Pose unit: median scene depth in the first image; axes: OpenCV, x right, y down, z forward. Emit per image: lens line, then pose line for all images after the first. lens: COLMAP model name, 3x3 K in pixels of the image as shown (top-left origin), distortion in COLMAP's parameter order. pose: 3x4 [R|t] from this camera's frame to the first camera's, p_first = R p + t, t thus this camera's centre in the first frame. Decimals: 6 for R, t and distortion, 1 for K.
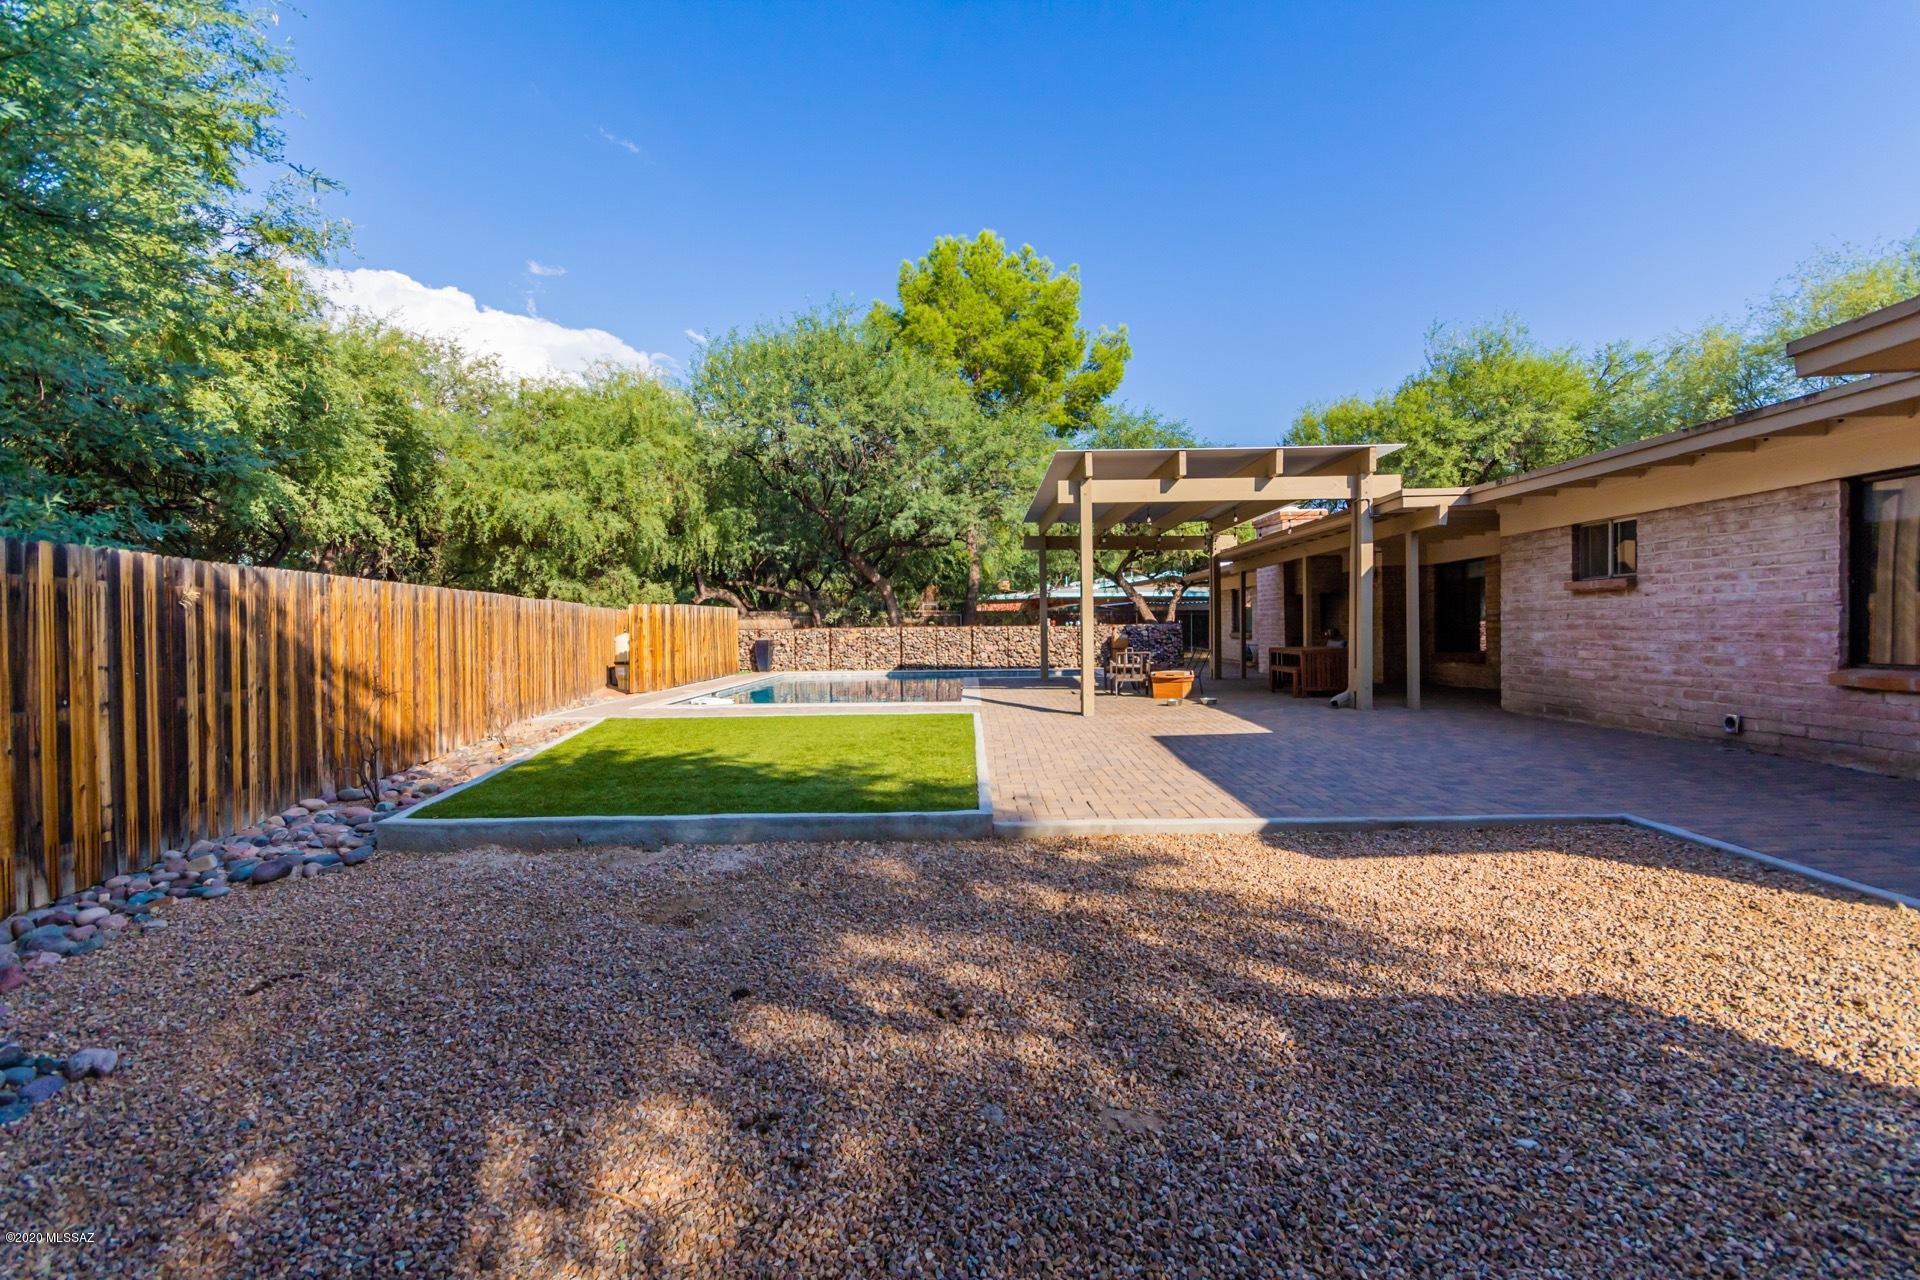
lens RADIAL K [[908.6, 0, 889.6], [0, 908.6, 634.9], [0, 0, 1]] dist [0.009449, -0.001847]
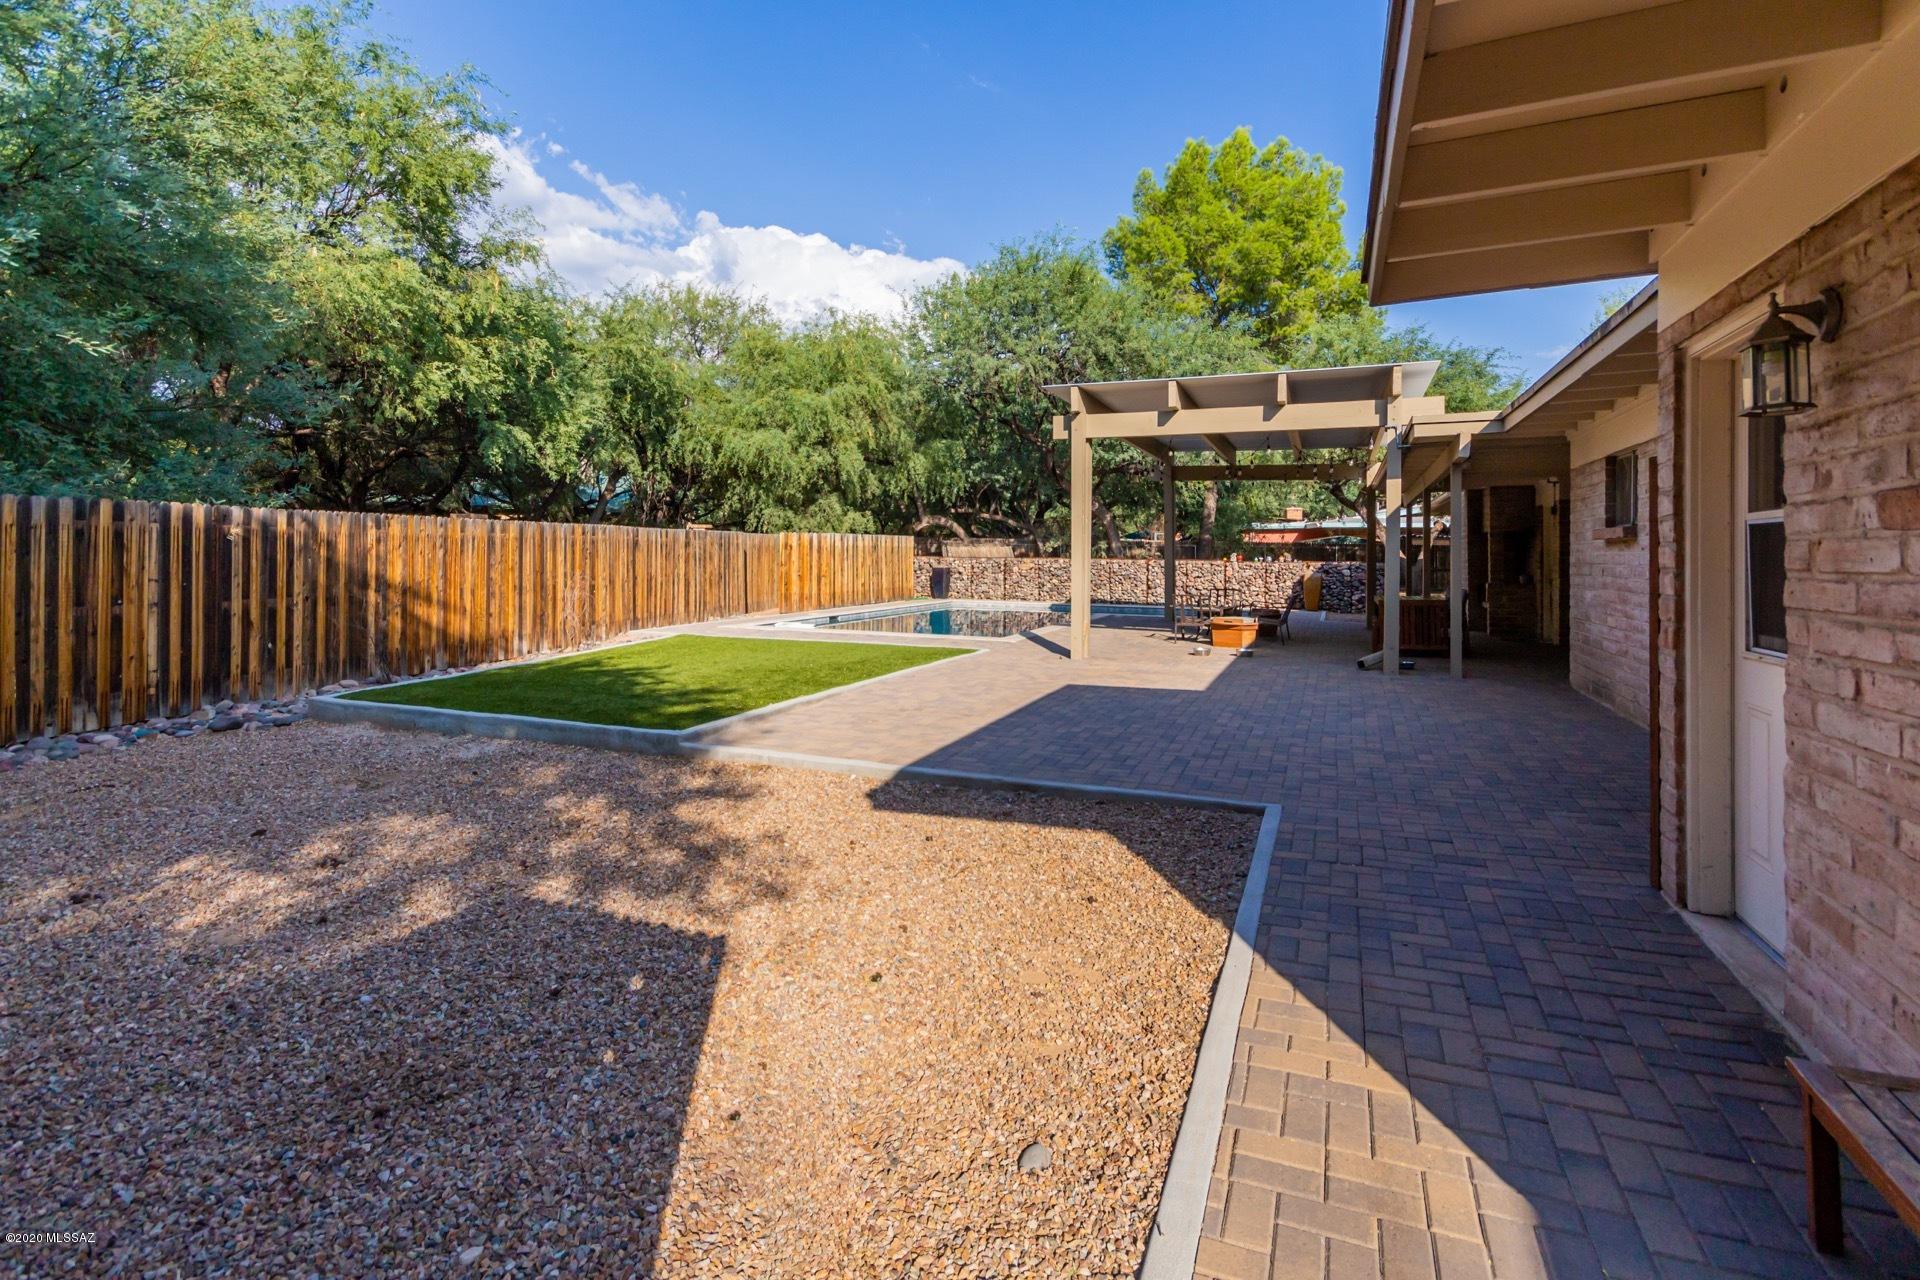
lens RADIAL K [[908.6, 0, 860.4], [0, 908.6, 569.5], [0, 0, 1]] dist [0.009449, -0.001847]
pose [[0.924020, 0.029461, -0.381207, 0.283066], [-0.024801, 0.999546, 0.017133, -0.013107], [0.381539, -0.006377, 0.924331, 0.014695]]
